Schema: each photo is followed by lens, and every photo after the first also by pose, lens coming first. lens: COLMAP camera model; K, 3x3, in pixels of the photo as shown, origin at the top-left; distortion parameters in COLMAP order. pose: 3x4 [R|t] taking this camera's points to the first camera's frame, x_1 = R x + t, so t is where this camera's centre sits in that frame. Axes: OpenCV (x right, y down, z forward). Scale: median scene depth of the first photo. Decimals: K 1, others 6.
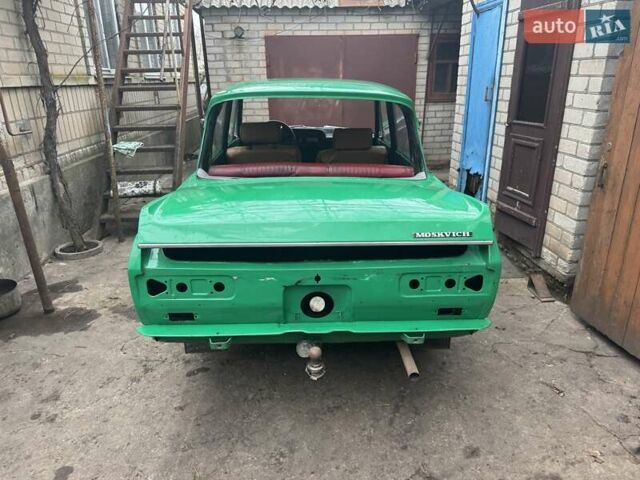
lens RADIAL K [[457.2, 0, 321.9], [0, 457.2, 245.7], [0, 0, 1]] dist [0.033717, -0.033874]
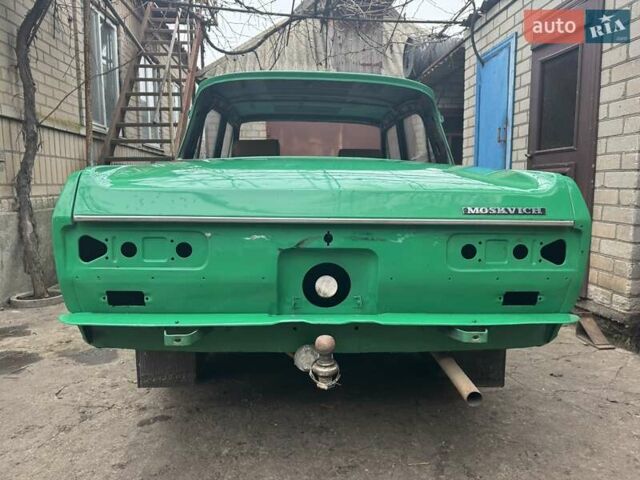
lens RADIAL K [[458.6, 0, 320.0], [0, 458.6, 240.0], [0, 0, 1]] dist [0.004025, -0.004894]
pose [[0.999938, 0.009882, 0.005215, -0.014655], [-0.008384, 0.972084, -0.234484, 0.133112], [-0.007386, 0.234425, 0.972106, 0.188389]]
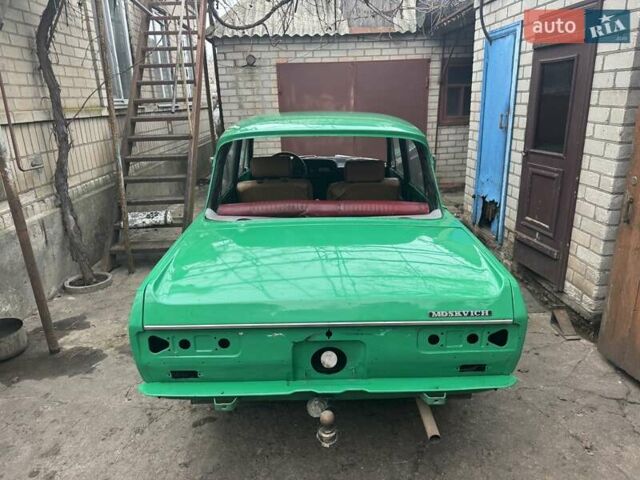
lens RADIAL K [[455.5, 0, 323.2], [0, 455.5, 242.5], [0, 0, 1]] dist [0.038103, -0.042748]
pose [[0.999651, -0.007486, -0.025342, 0.002022], [0.006388, 0.999049, -0.043137, -0.042609], [0.025641, 0.042960, 0.998748, 0.034636]]
